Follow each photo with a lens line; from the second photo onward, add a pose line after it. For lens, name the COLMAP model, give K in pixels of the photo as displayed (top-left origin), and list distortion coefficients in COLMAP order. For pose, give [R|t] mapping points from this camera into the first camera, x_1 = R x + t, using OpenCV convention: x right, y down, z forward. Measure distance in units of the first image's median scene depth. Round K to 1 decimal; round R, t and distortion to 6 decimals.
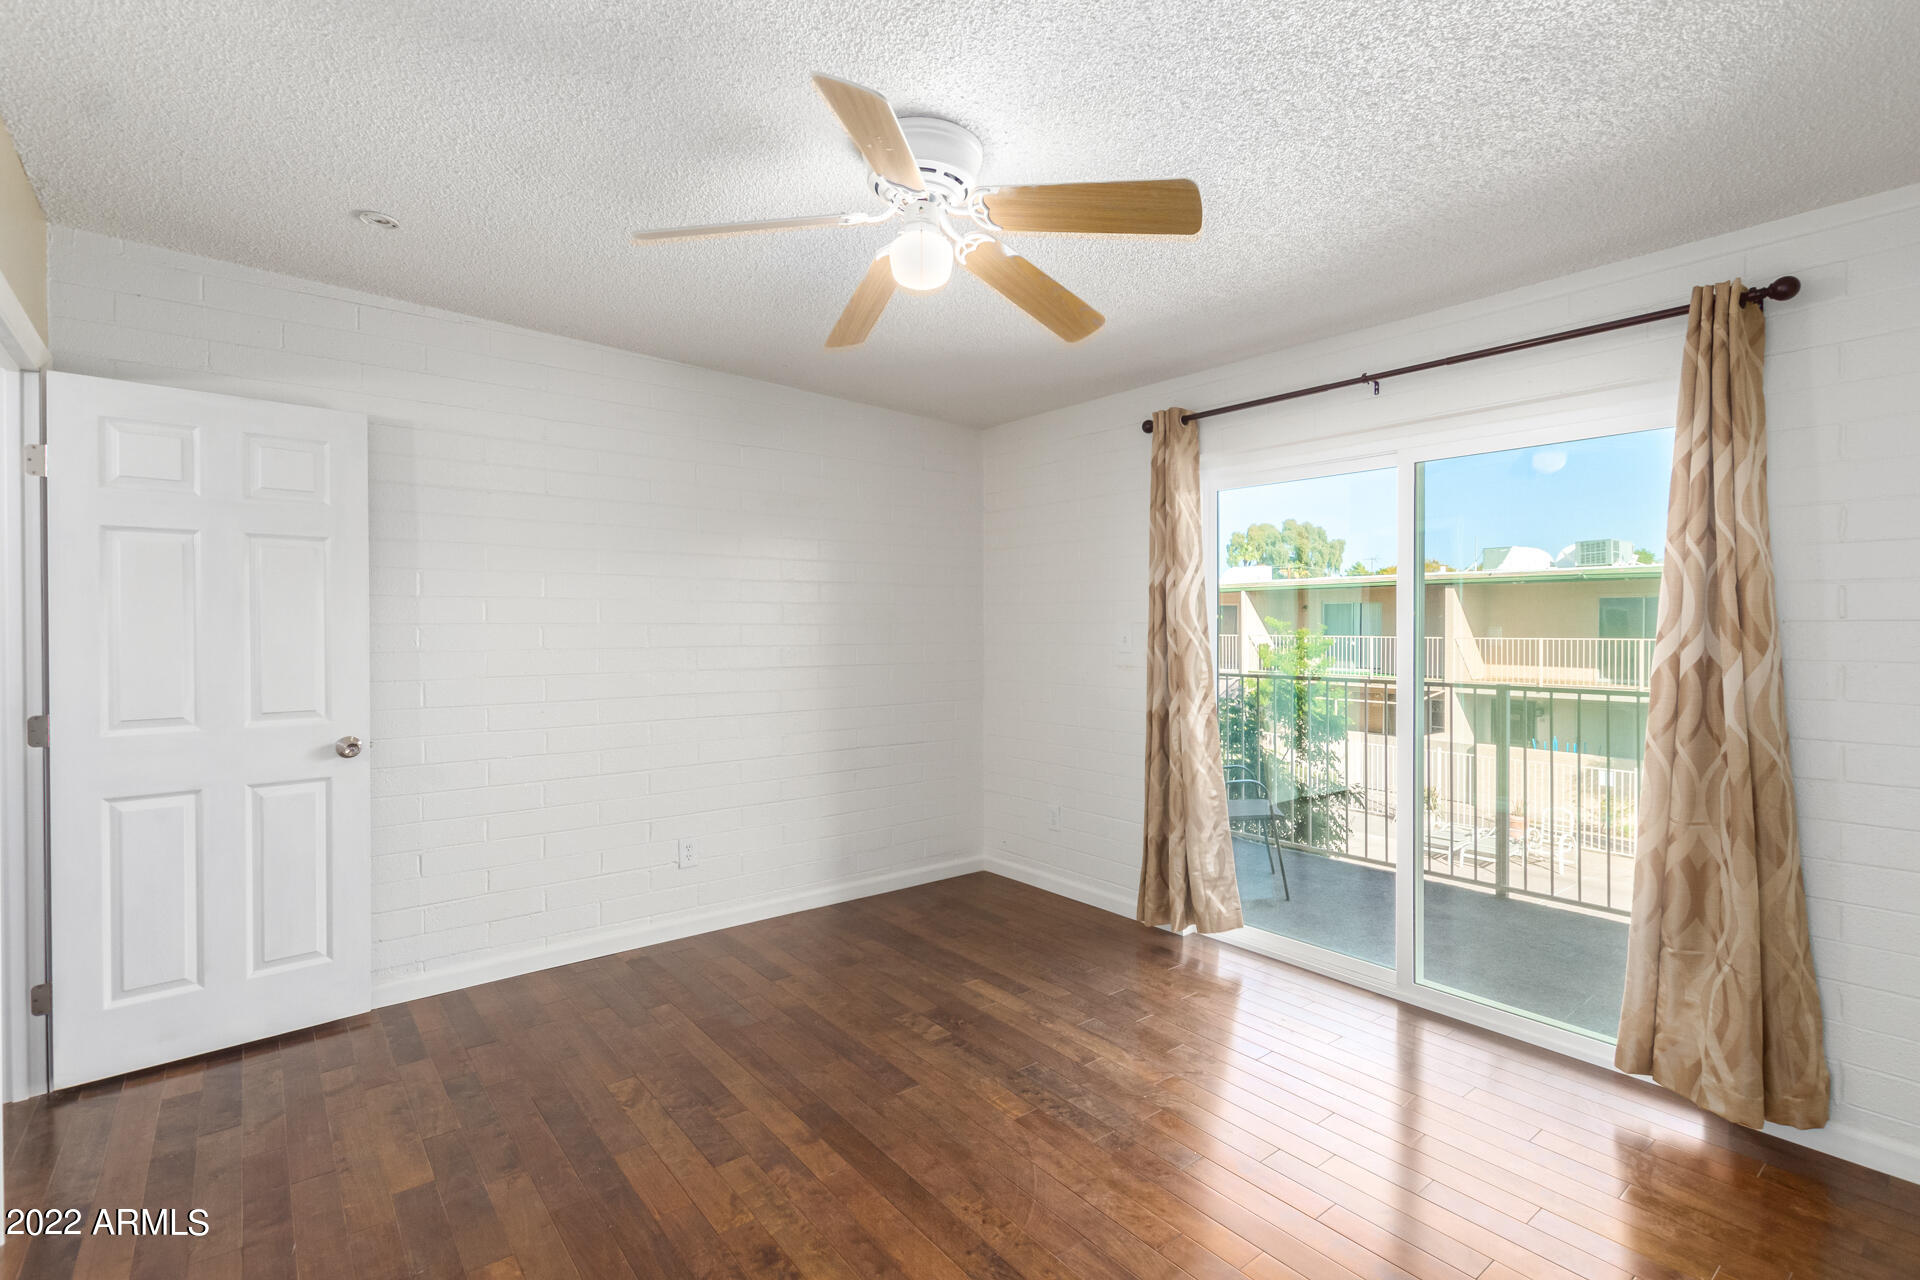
lens RADIAL K [[894.0, 0, 991.2], [0, 894.0, 622.7], [0, 0, 1]] dist [0.010997, -0.001132]
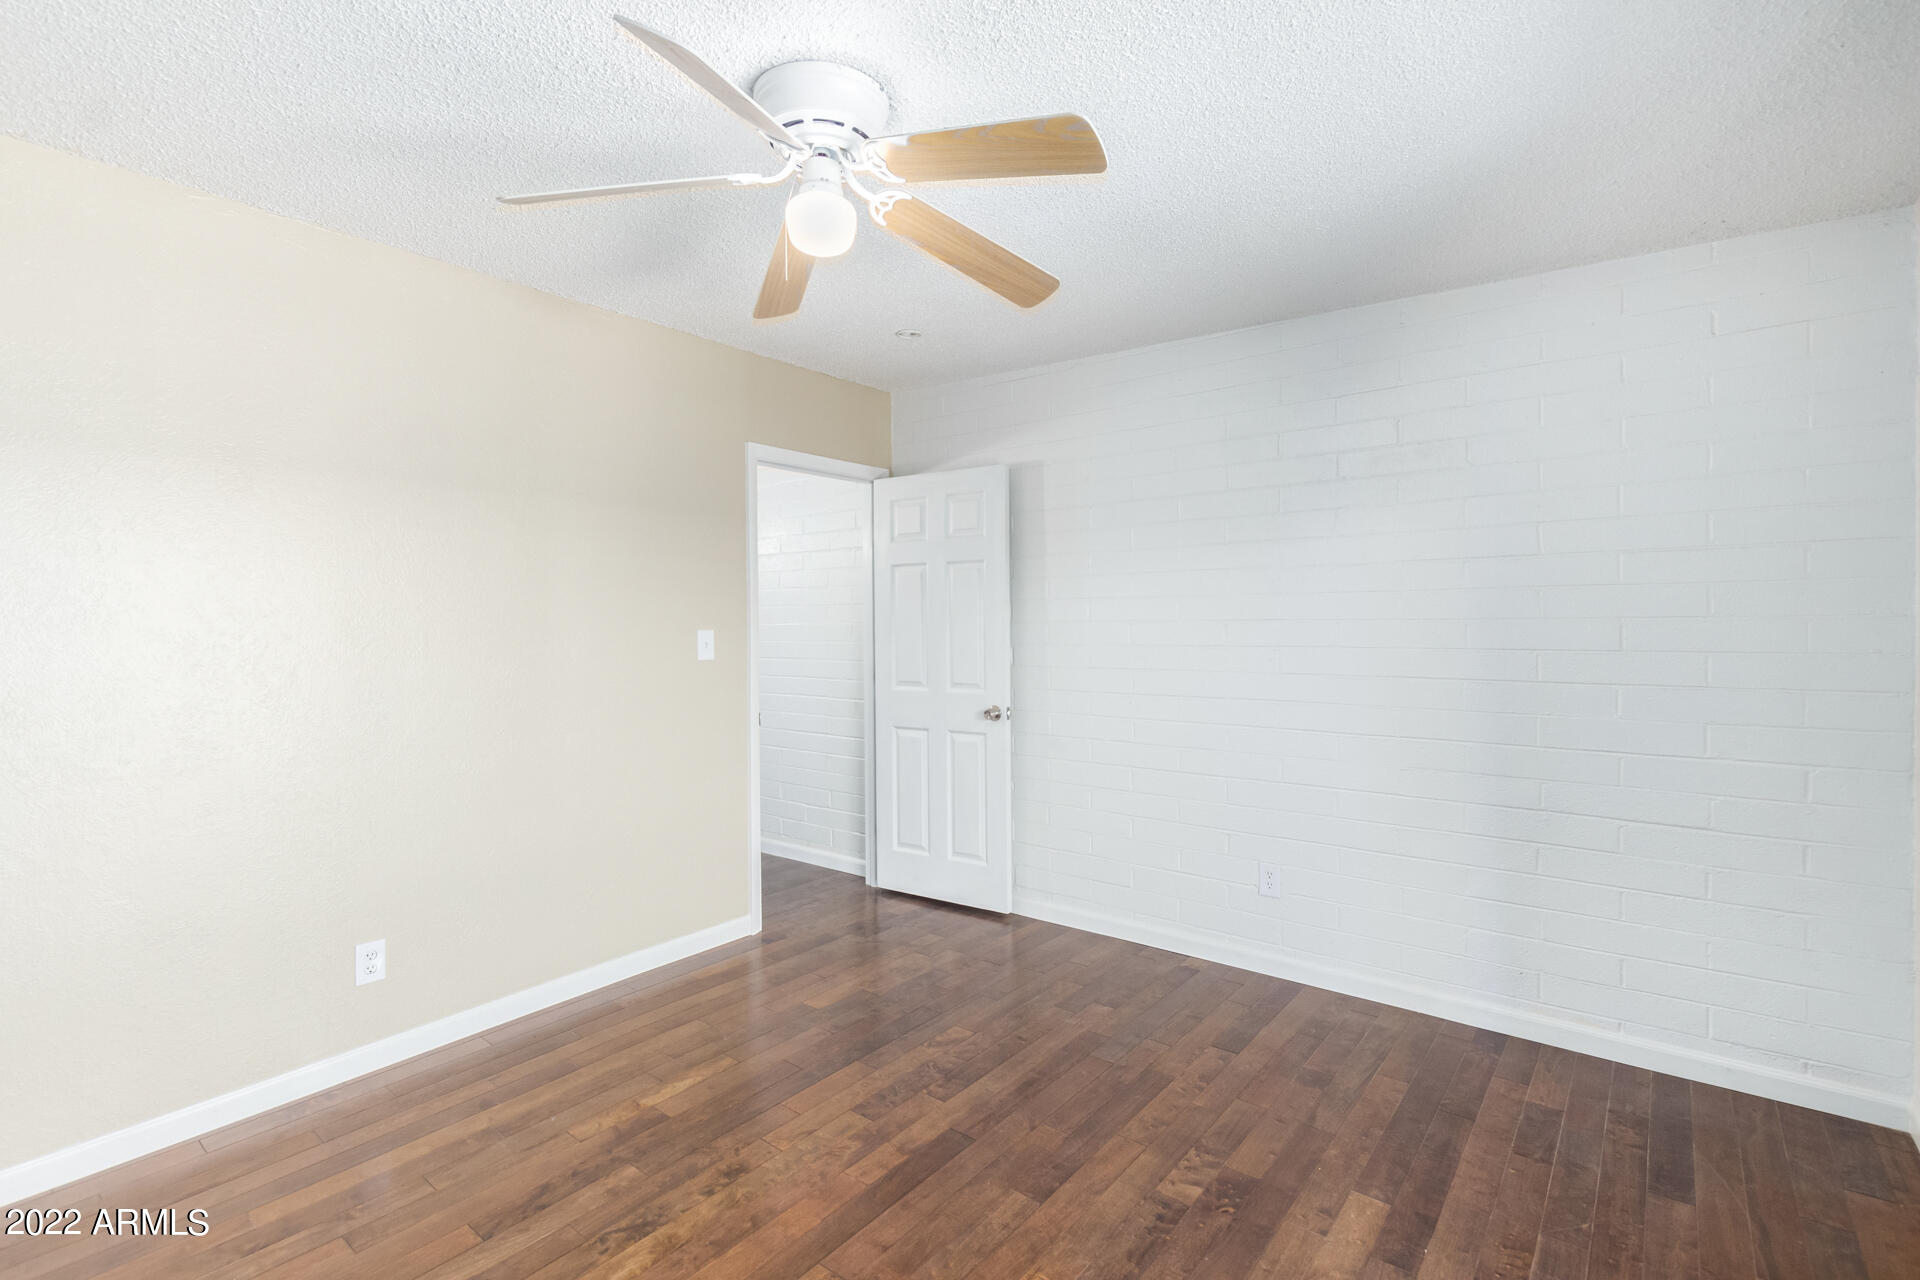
lens RADIAL K [[894.0, 0, 949.5], [0, 894.0, 638.7], [0, 0, 1]] dist [0.010997, -0.001132]
pose [[0.198150, 0.018957, -0.979988, 0.611682], [0.006085, 0.999770, 0.020570, -0.002609], [0.980153, -0.010039, 0.197989, 0.692151]]
